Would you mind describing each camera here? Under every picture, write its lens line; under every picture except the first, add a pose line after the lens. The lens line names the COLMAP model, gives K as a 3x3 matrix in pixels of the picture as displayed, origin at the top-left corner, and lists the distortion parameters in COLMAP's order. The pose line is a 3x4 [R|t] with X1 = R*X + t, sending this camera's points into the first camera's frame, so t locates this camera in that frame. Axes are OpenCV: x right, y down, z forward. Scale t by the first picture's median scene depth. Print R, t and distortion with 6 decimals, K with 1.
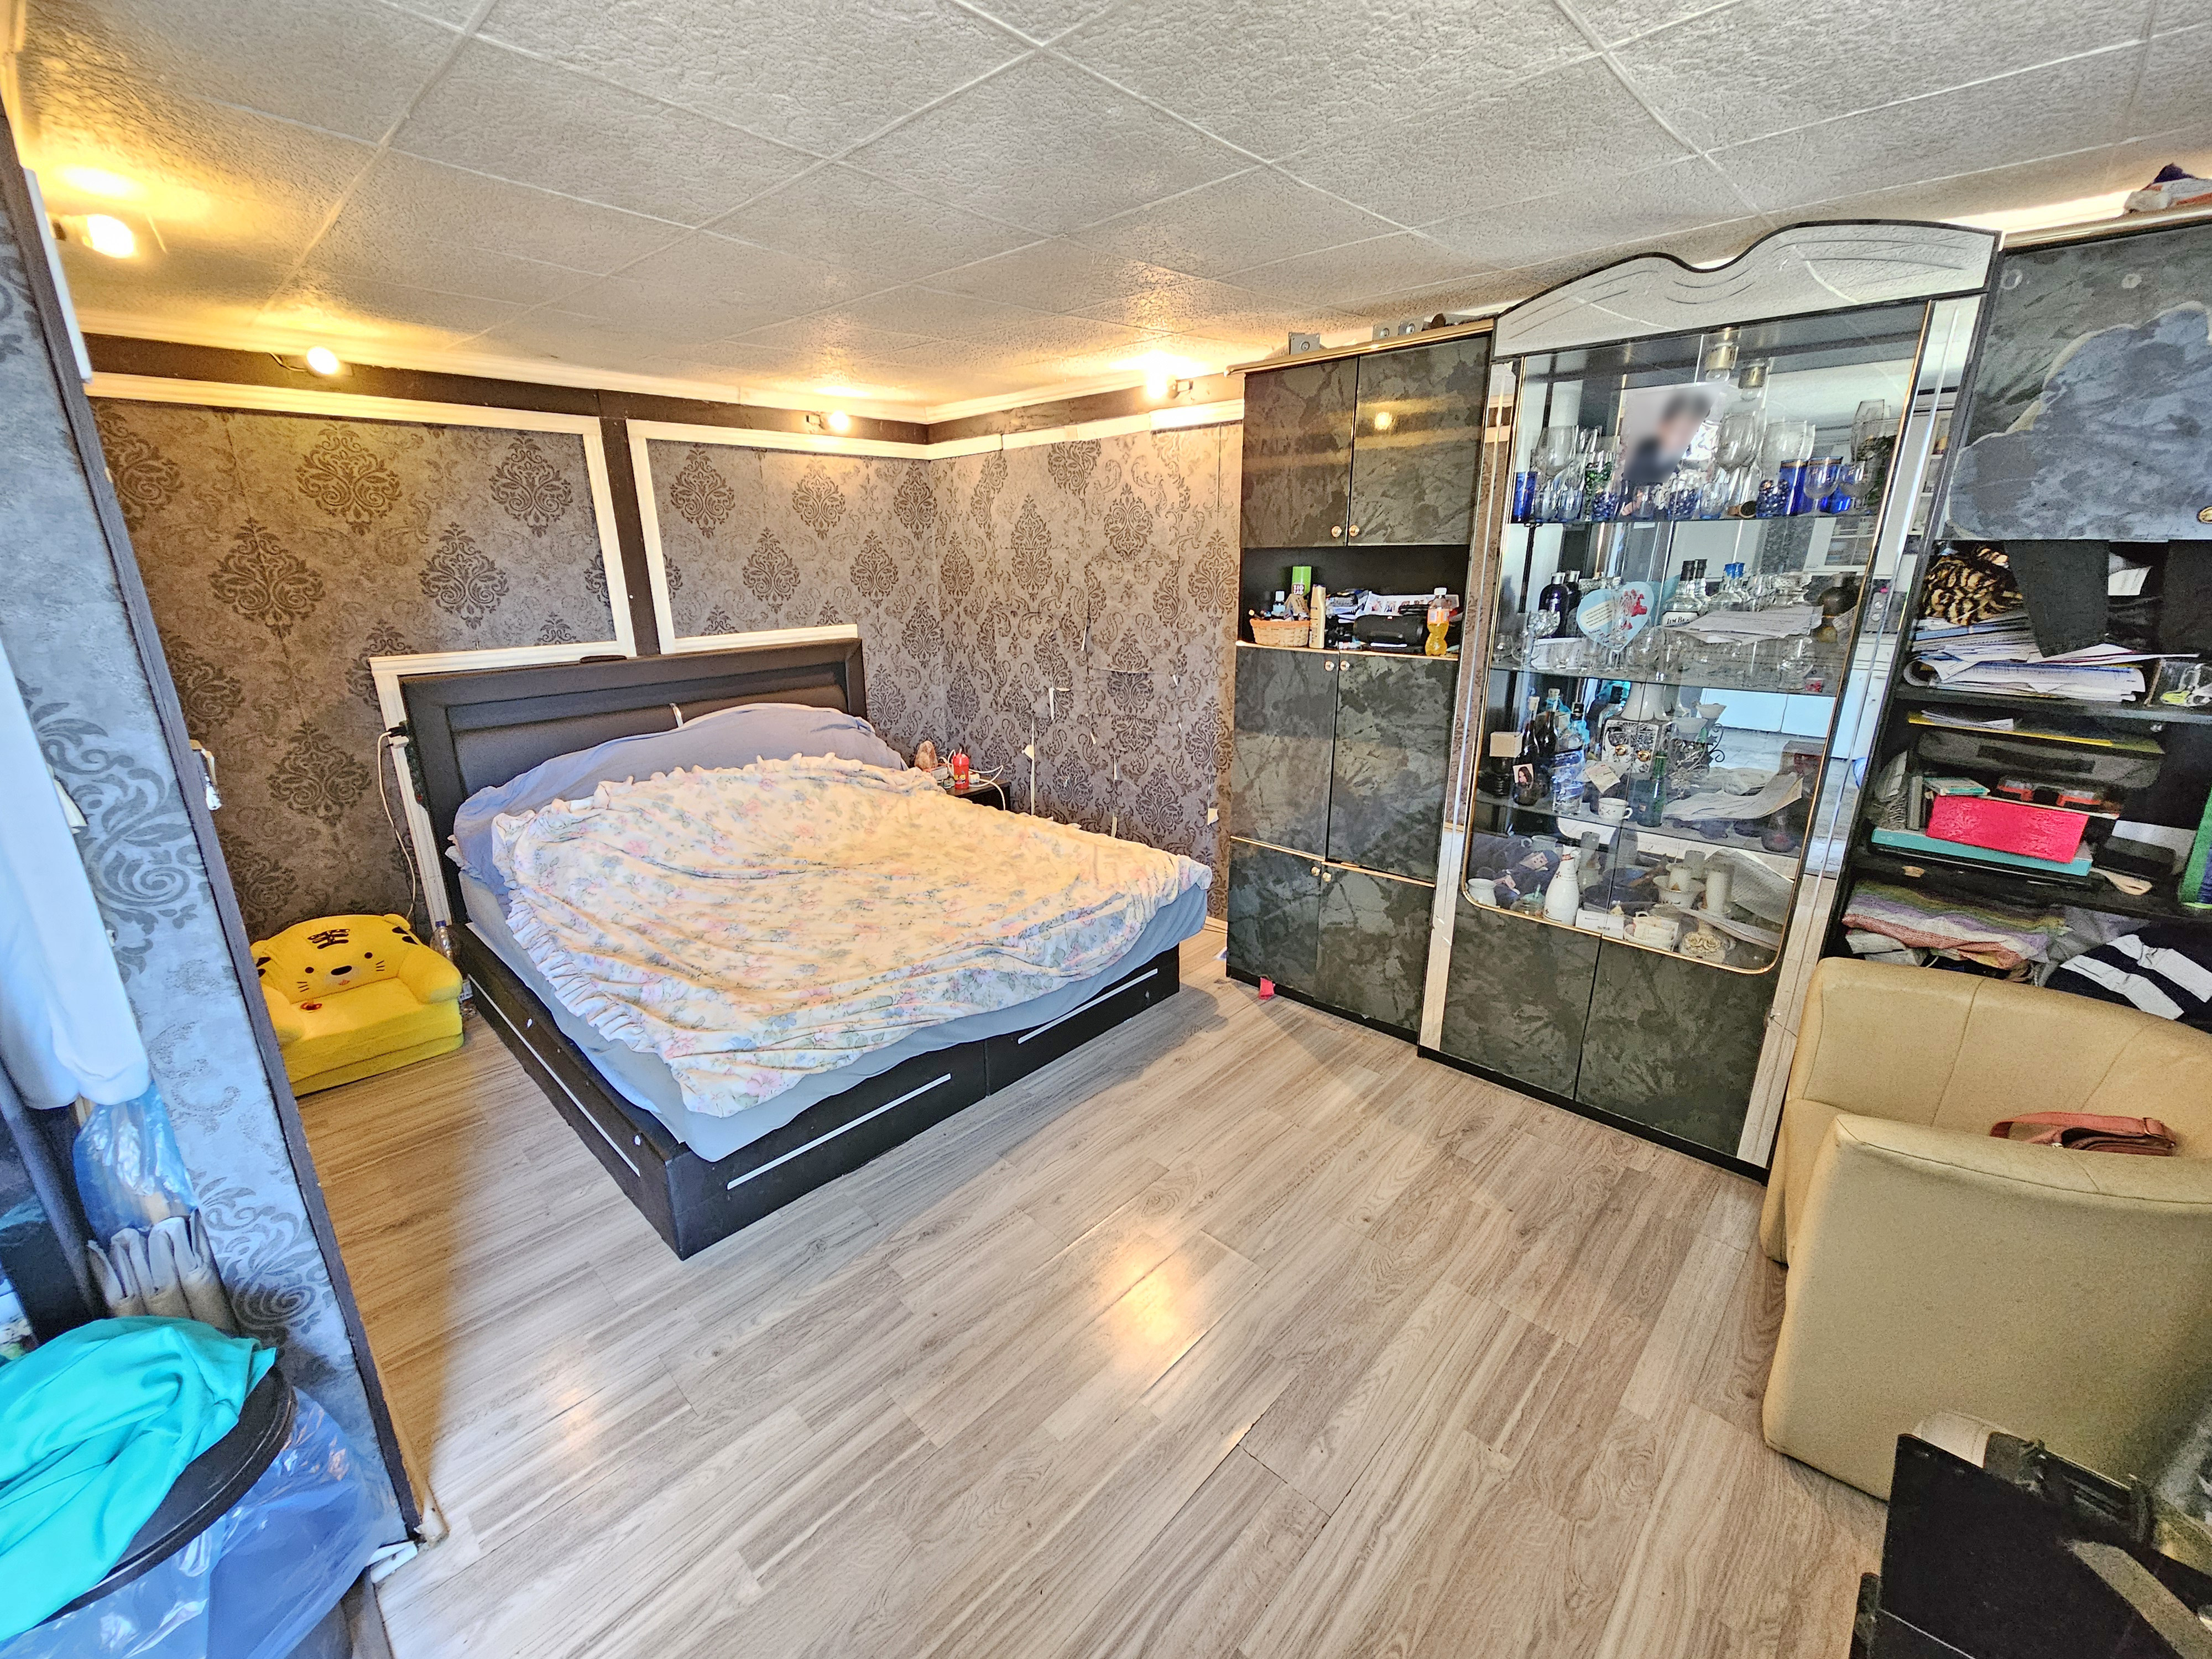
lens RADIAL K [[911.5, 0, 1096.8], [0, 911.5, 824.4], [0, 0, 1]] dist [0.000736, -0.000650]
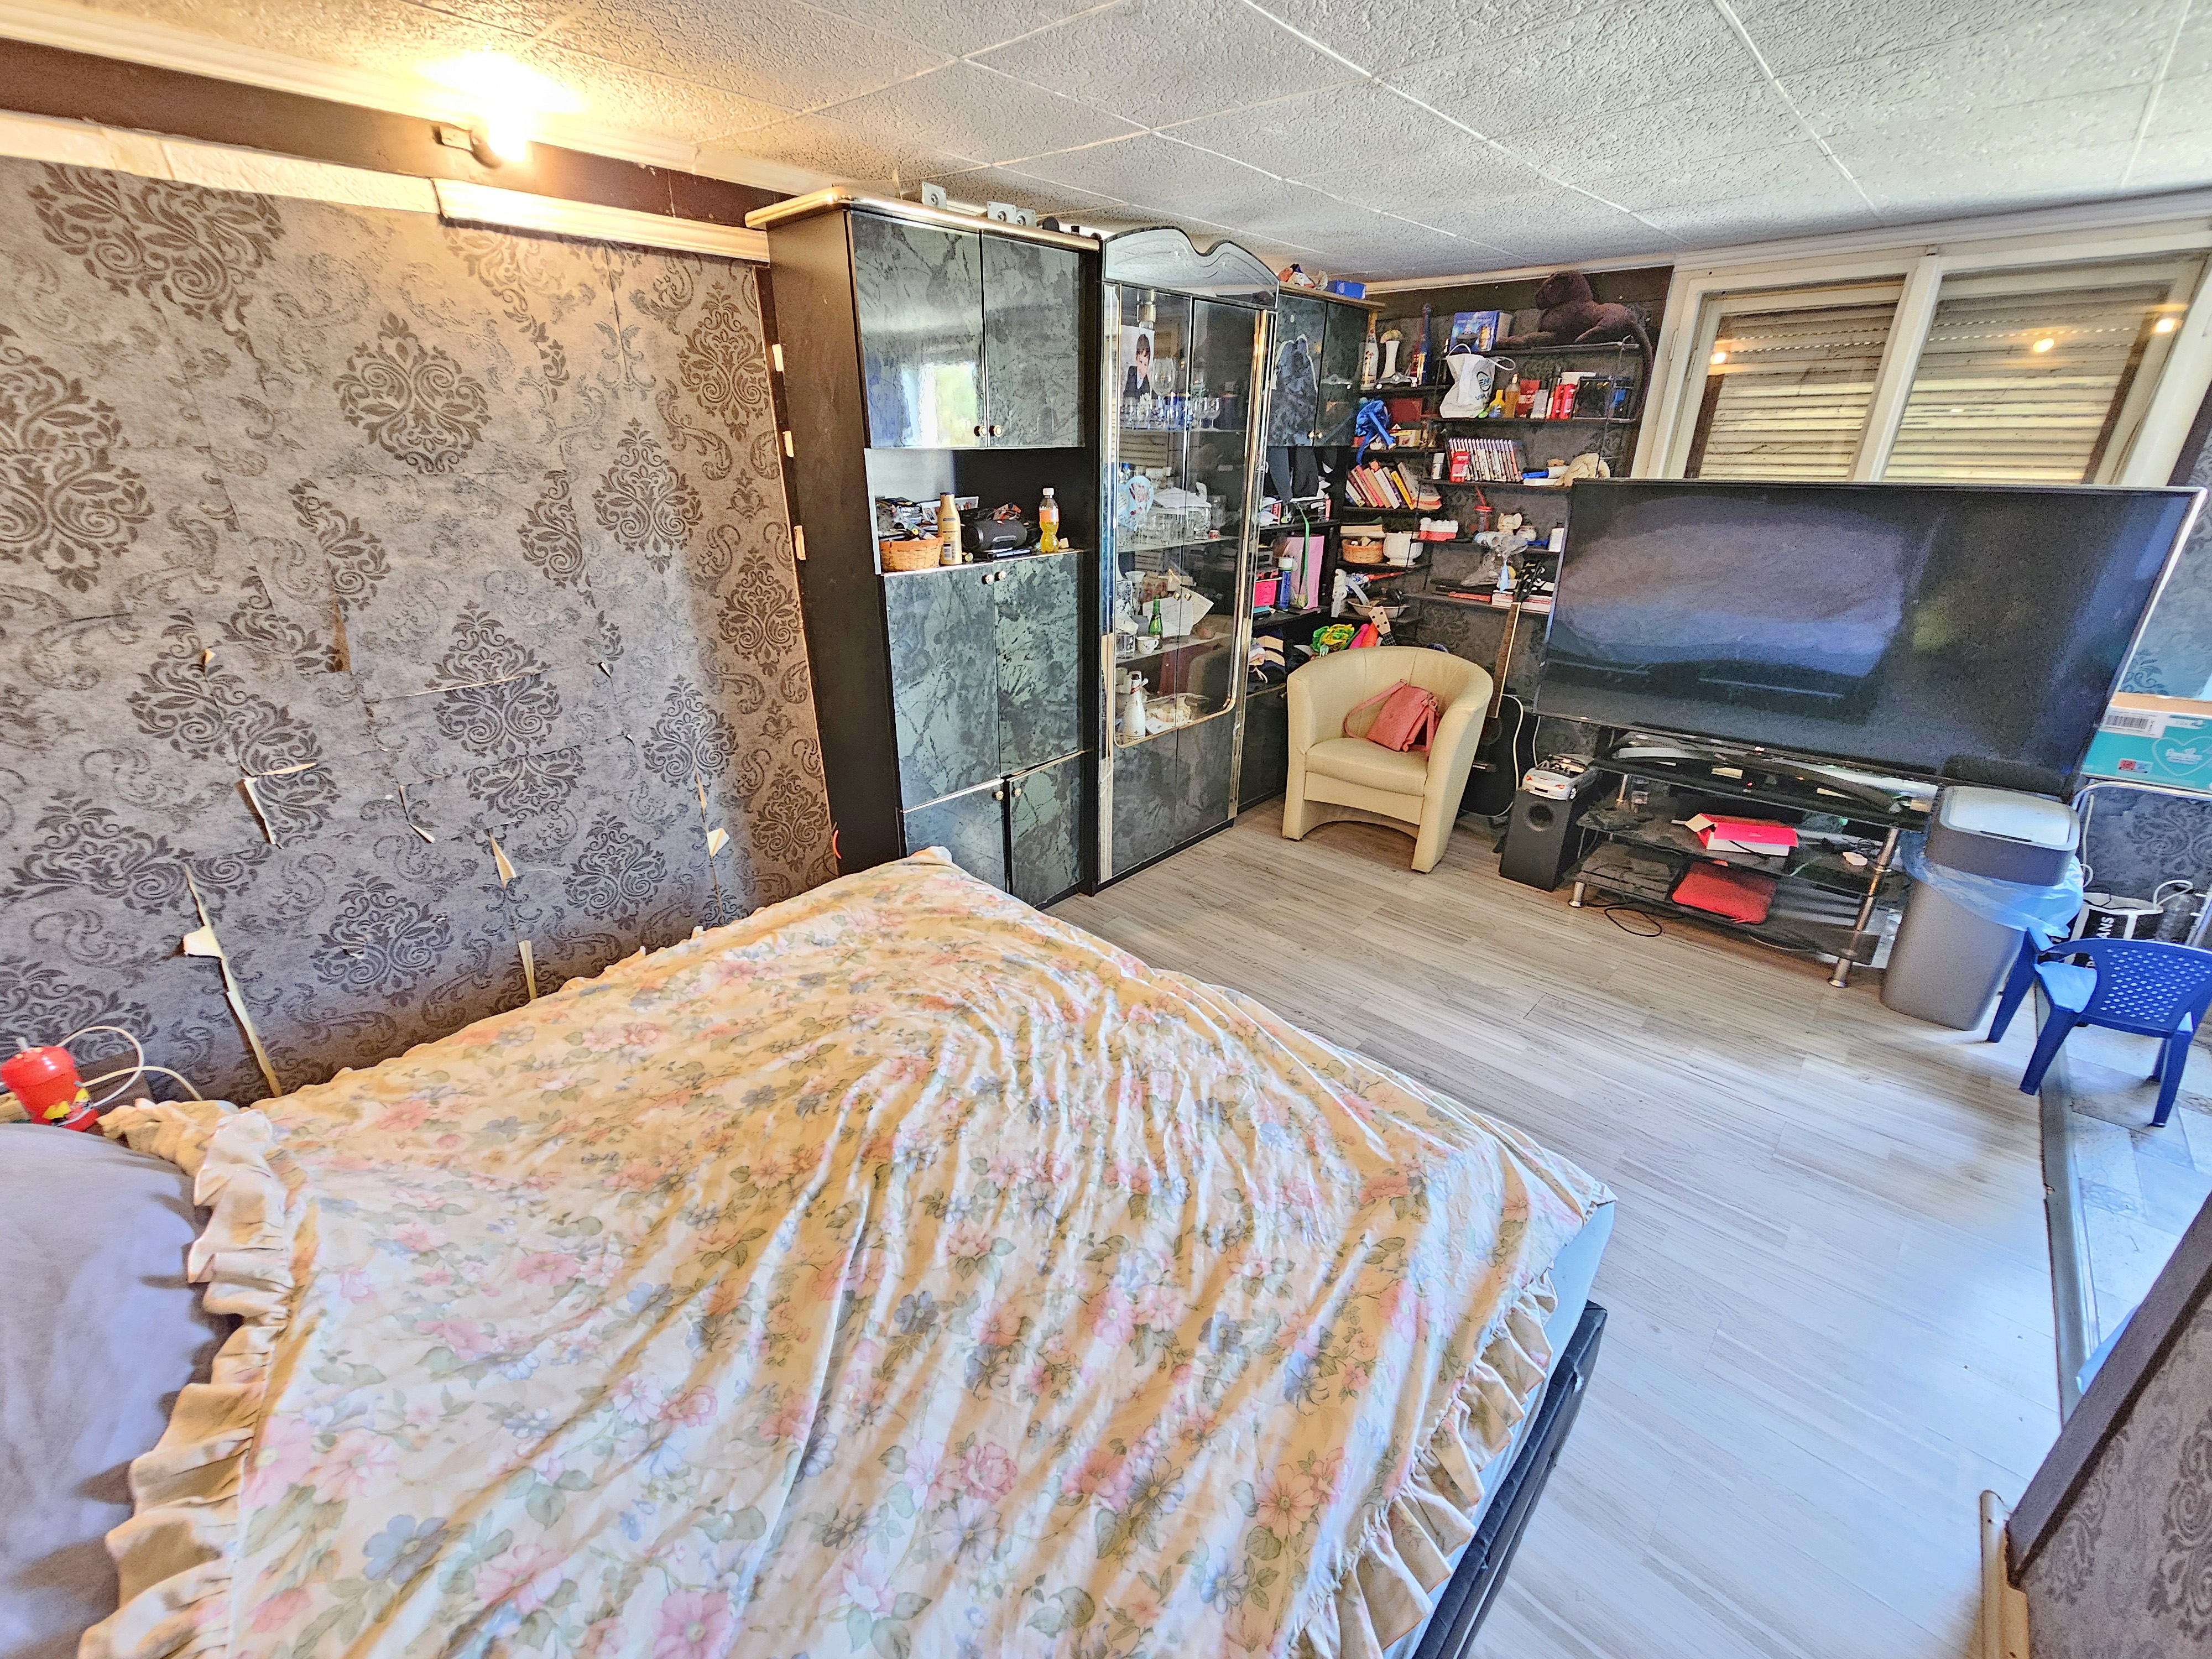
lens RADIAL K [[911.5, 0, 1093.0], [0, 911.5, 834.3], [0, 0, 1]] dist [0.000736, -0.000650]
pose [[-0.006396, -0.385089, 0.922857, -0.560223], [0.291055, 0.882203, 0.370142, -0.201998], [-0.956685, 0.270969, 0.106440, 0.677175]]
